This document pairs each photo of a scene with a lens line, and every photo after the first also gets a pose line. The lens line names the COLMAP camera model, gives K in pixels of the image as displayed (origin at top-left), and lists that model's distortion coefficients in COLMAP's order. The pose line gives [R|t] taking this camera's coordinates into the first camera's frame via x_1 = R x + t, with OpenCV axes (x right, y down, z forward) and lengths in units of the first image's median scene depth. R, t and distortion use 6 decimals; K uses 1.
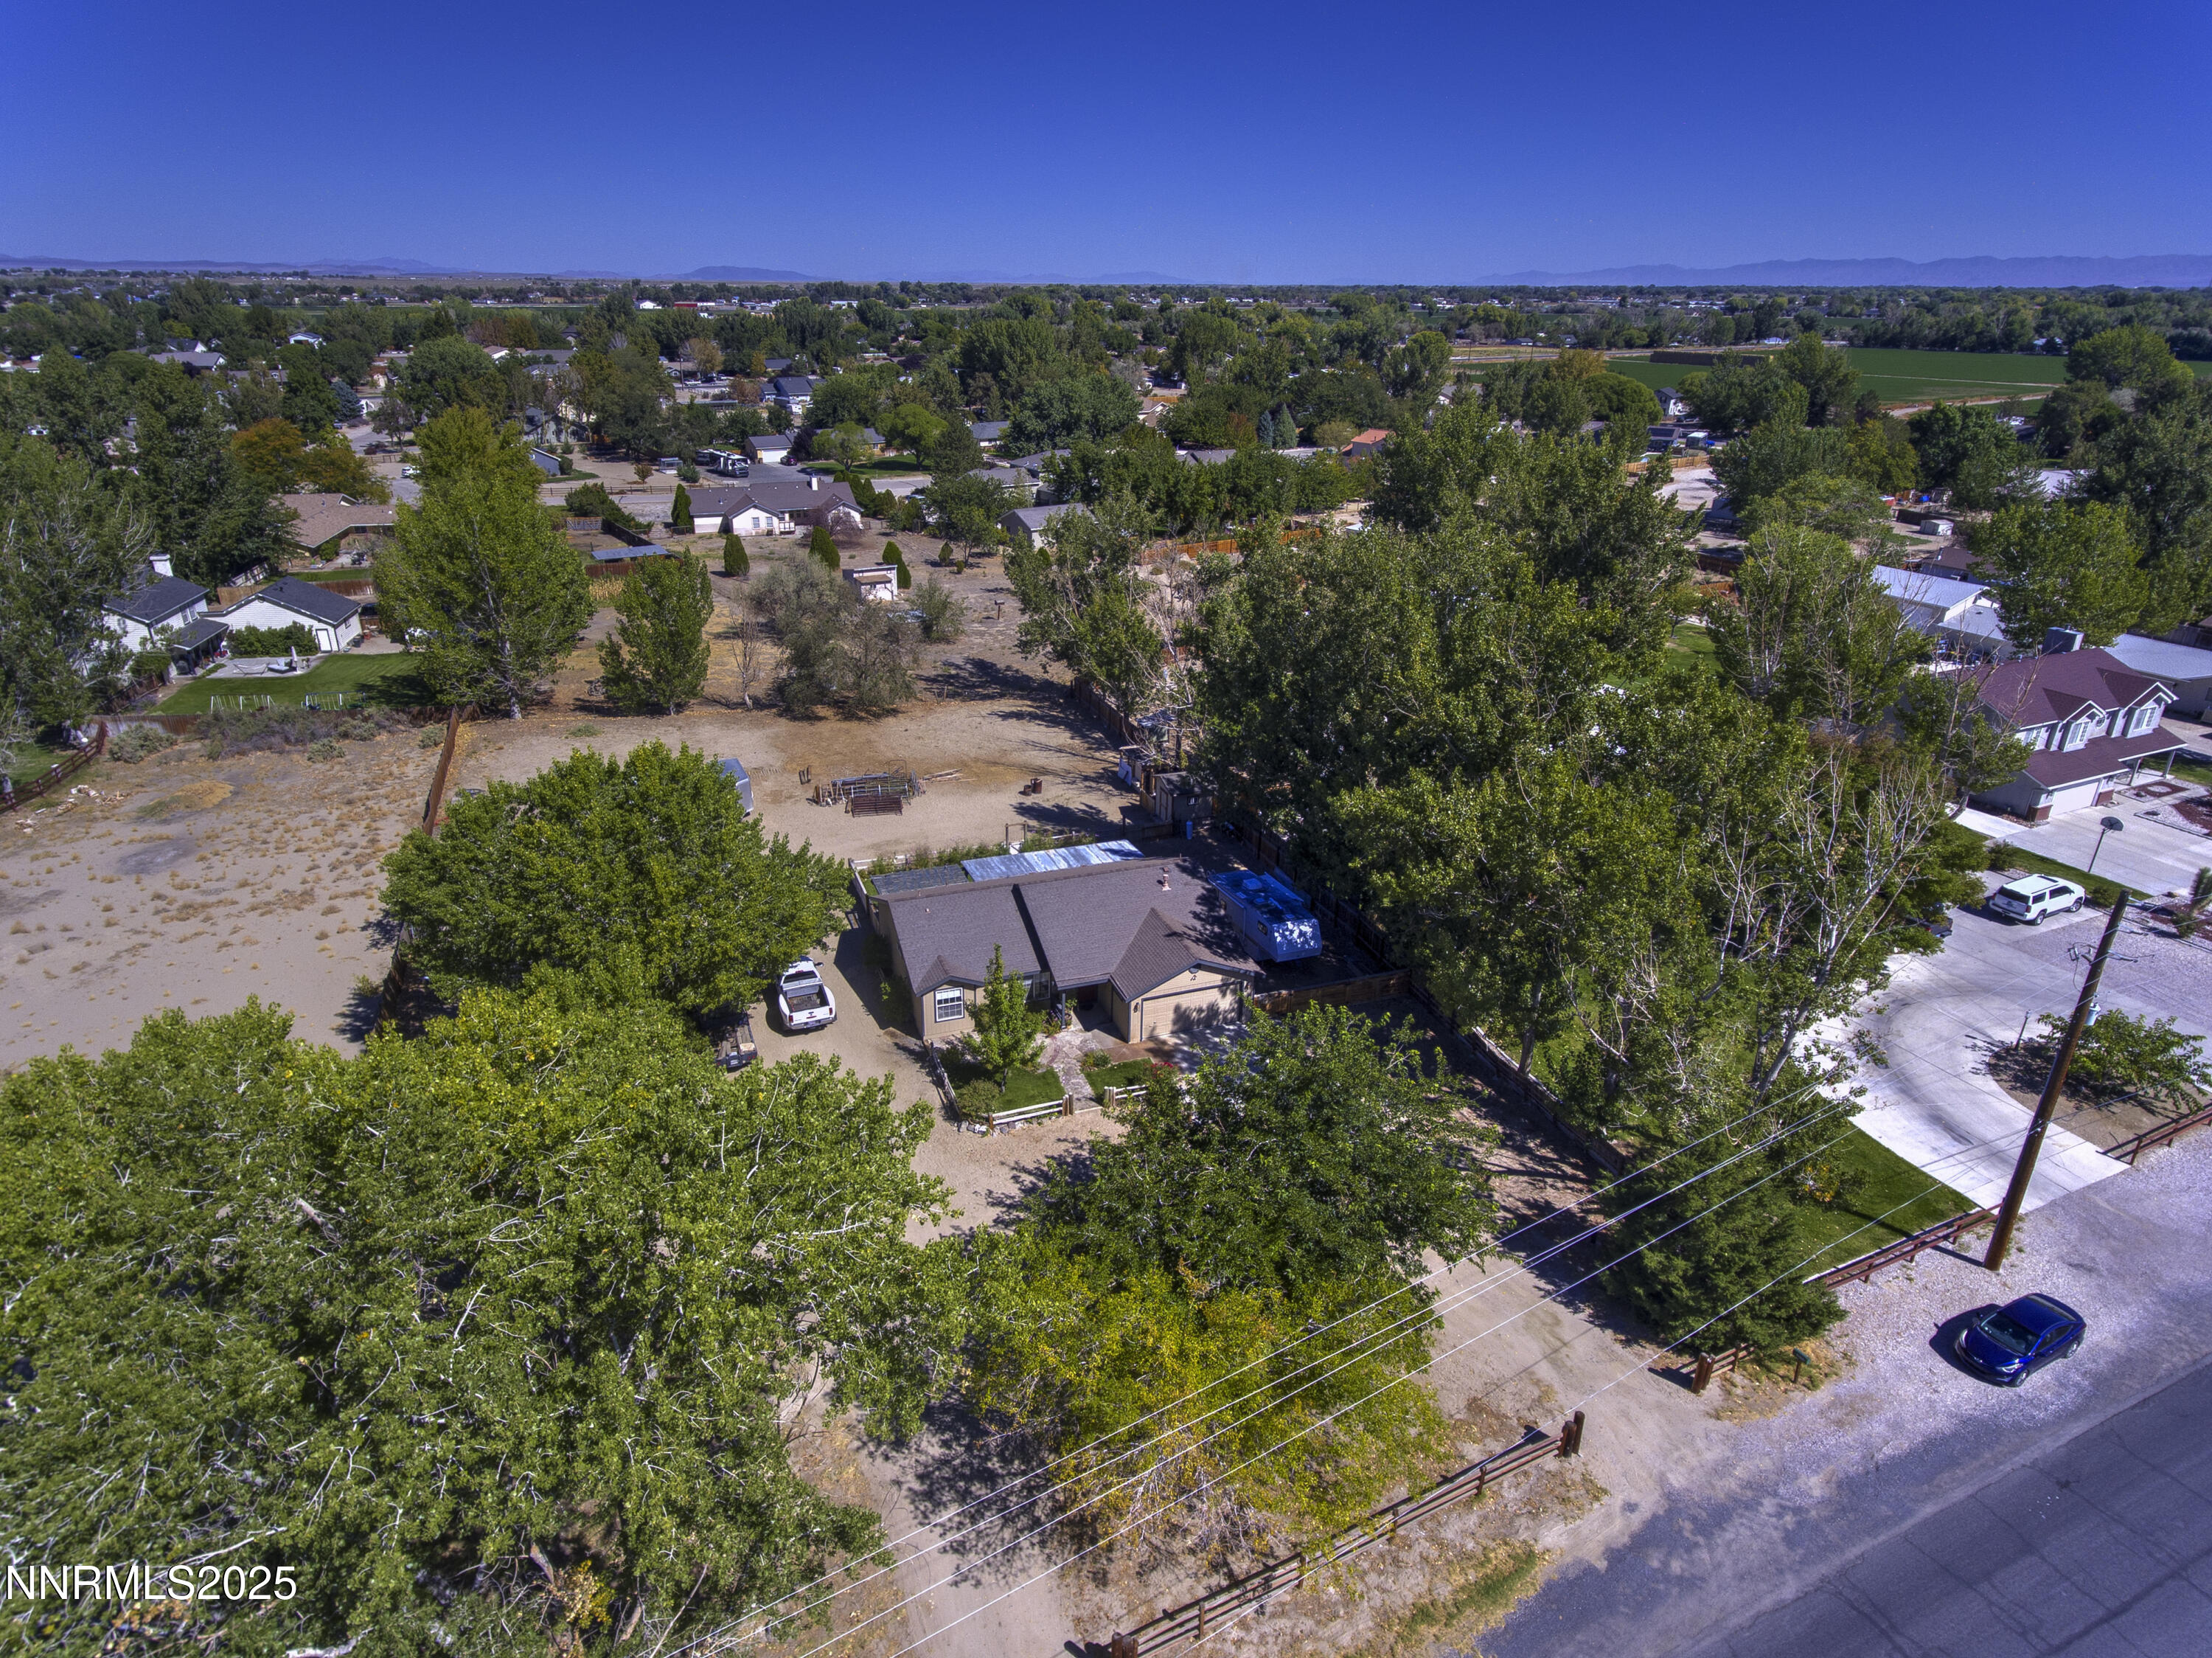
lens RADIAL K [[1286.7, 0, 1075.0], [0, 1286.7, 816.6], [0, 0, 1]] dist [0.019160, 0.000064]
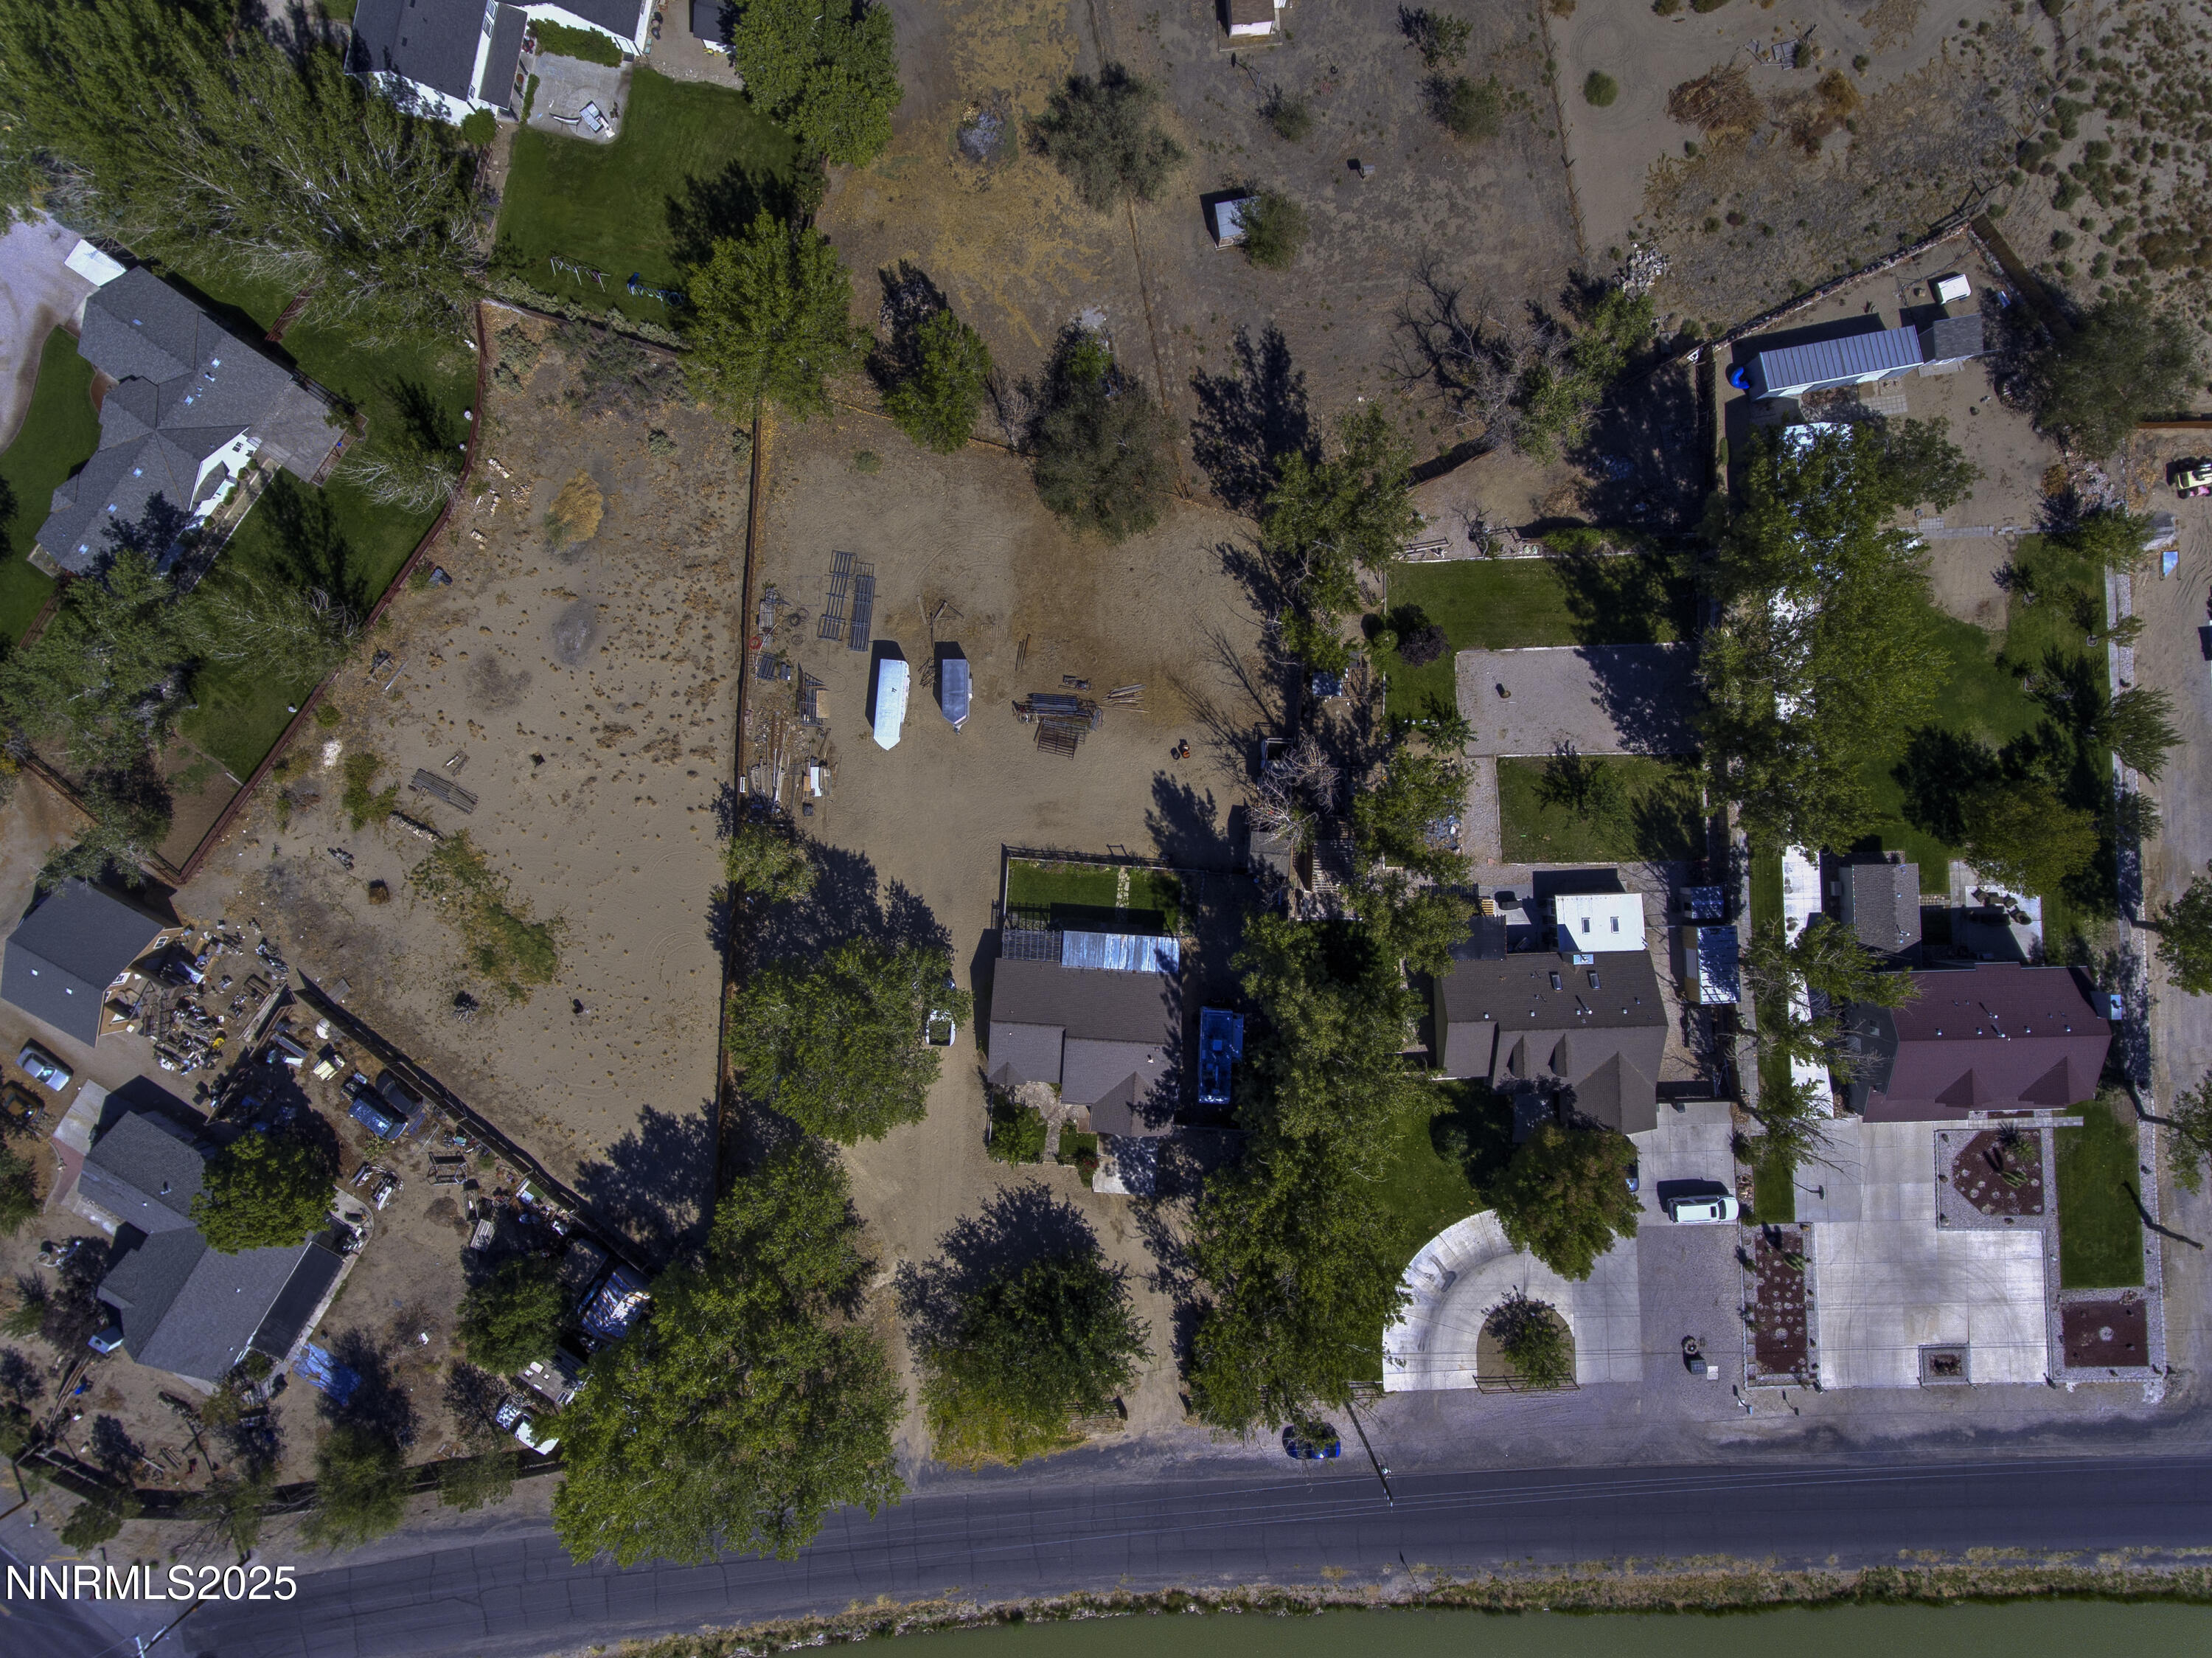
lens RADIAL K [[1286.7, 0, 1075.0], [0, 1286.7, 816.6], [0, 0, 1]] dist [0.019160, 0.000064]
pose [[0.918630, 0.394998, -0.009785, -0.097470], [-0.146651, 0.363847, 0.919842, -1.214153], [0.366895, -0.843559, 0.392167, 0.443691]]
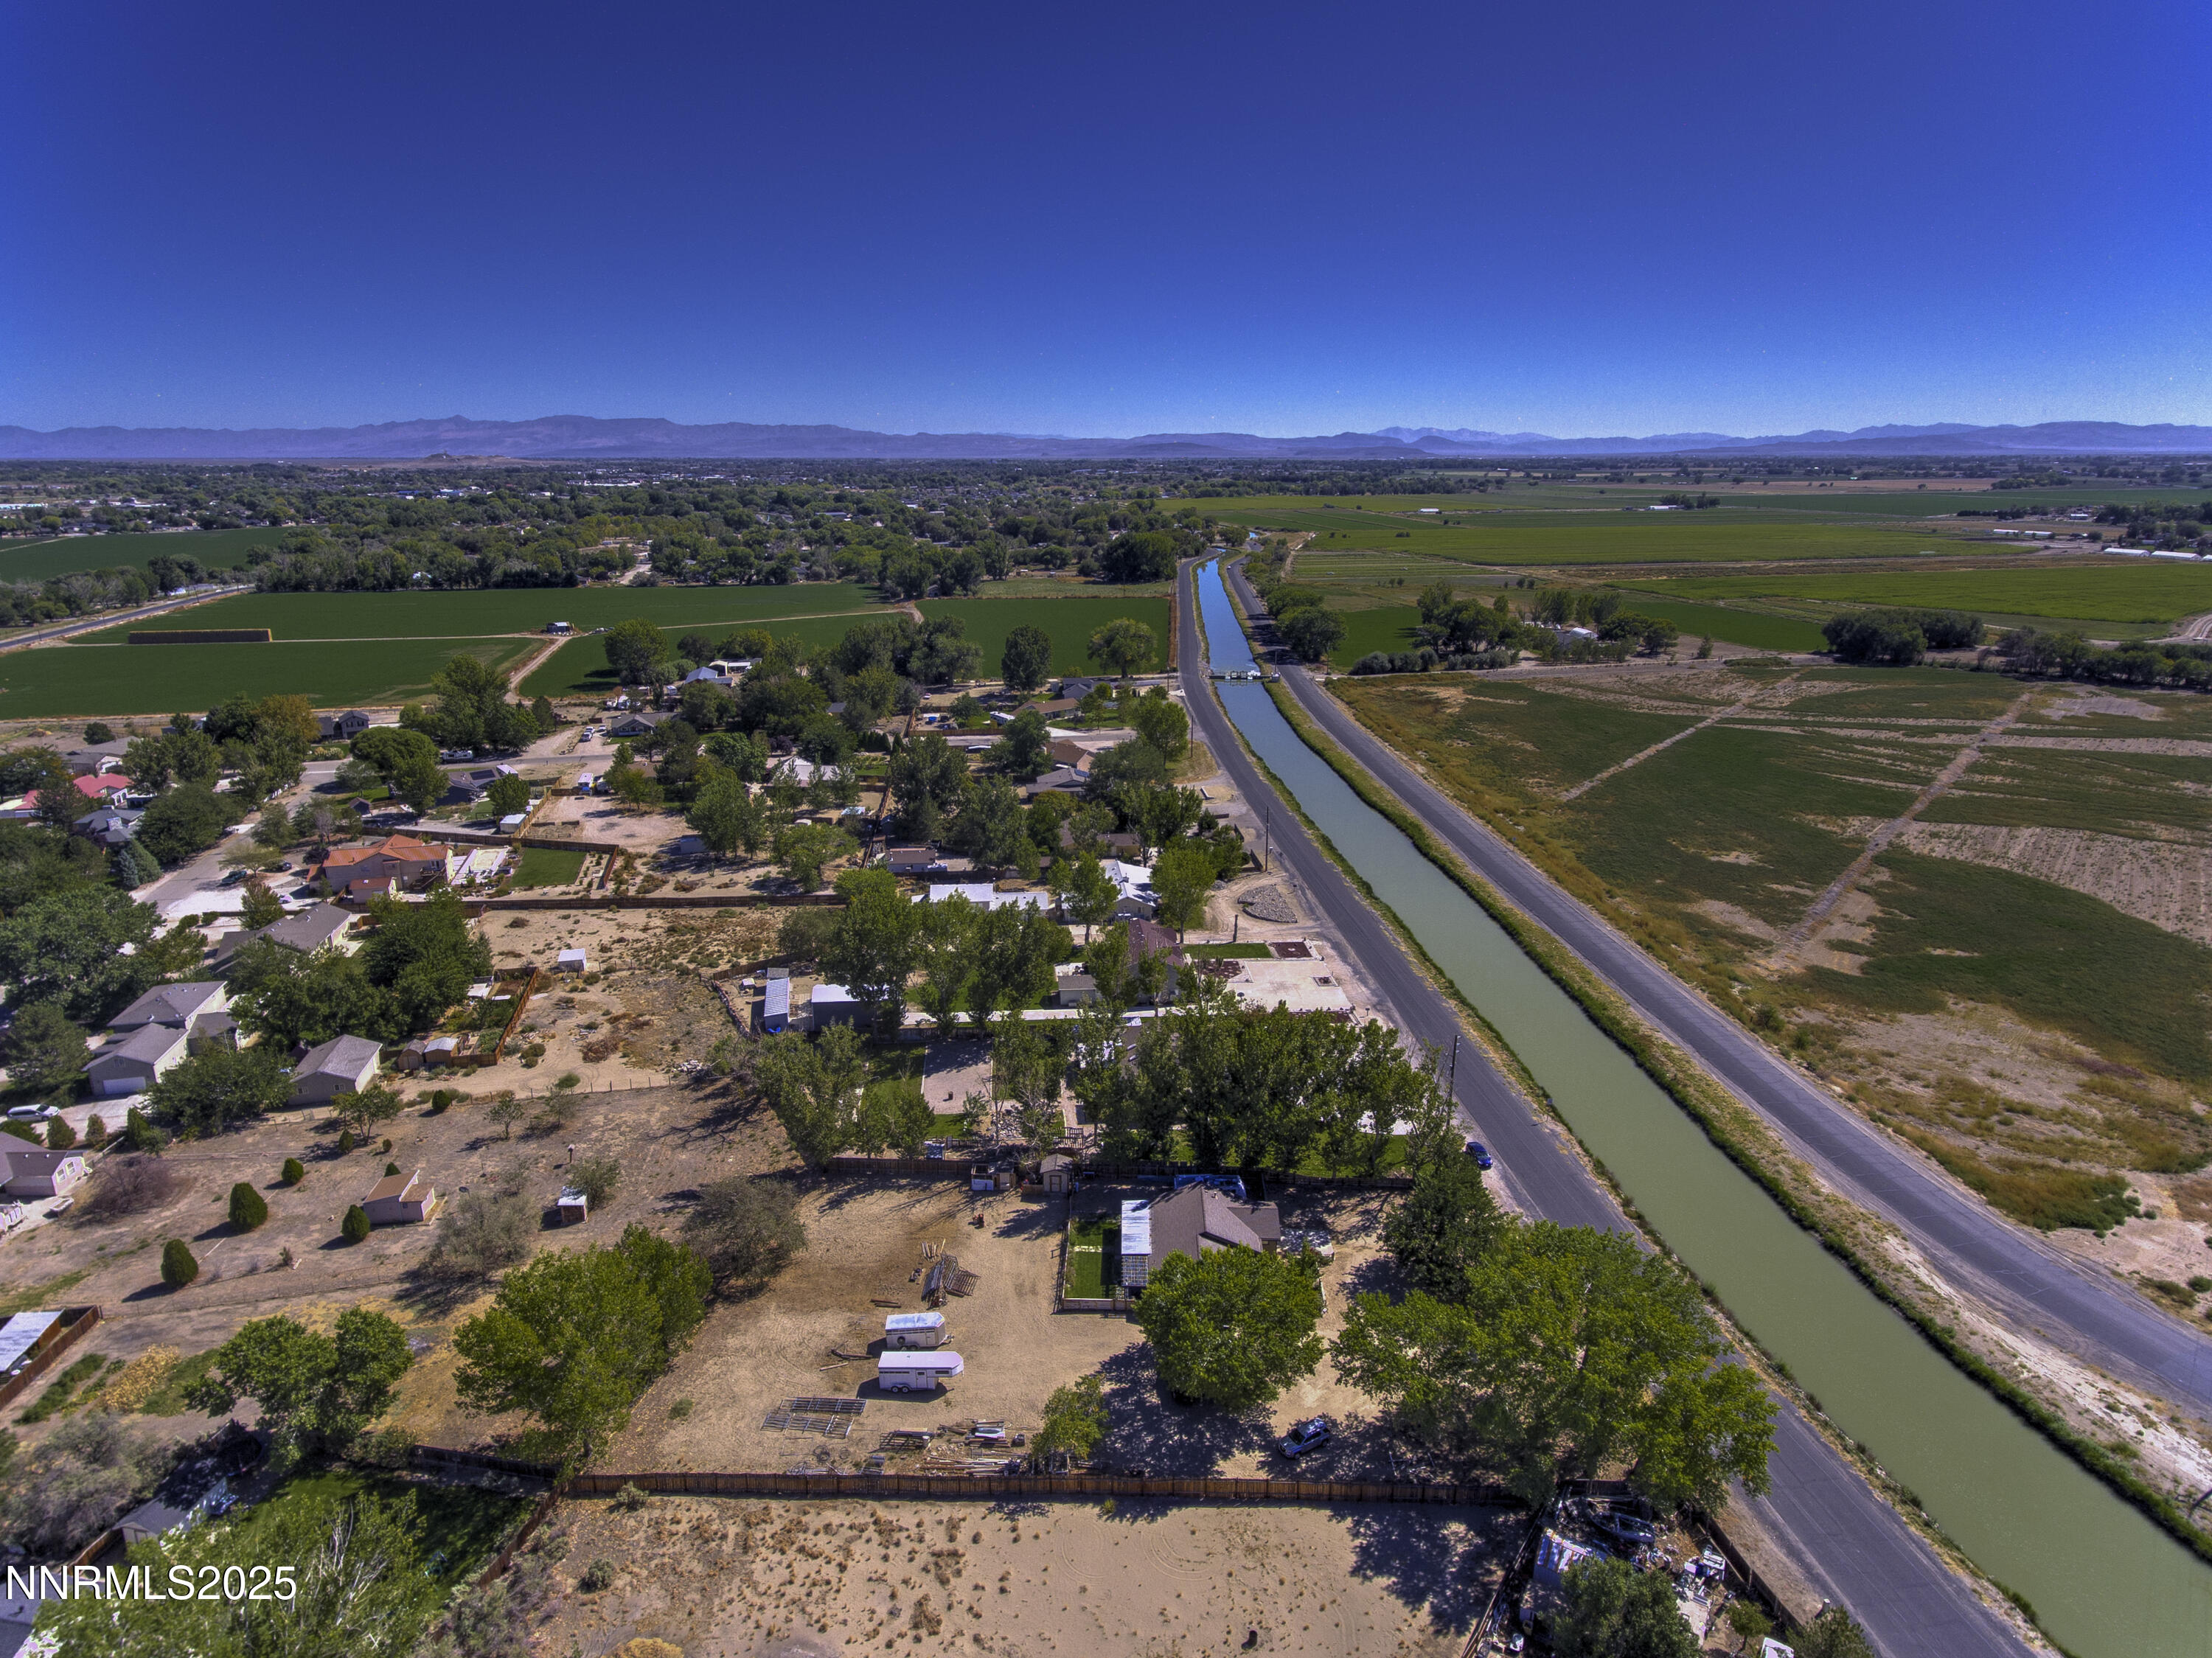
lens RADIAL K [[1298.9, 0, 1068.3], [0, 1298.9, 768.2], [0, 0, 1]] dist [0.018713, 0.000978]
pose [[0.376125, -0.230729, 0.897382, -1.404353], [0.363148, 0.927724, 0.086322, -0.688983], [-0.852440, 0.293414, 0.432729, 0.037617]]
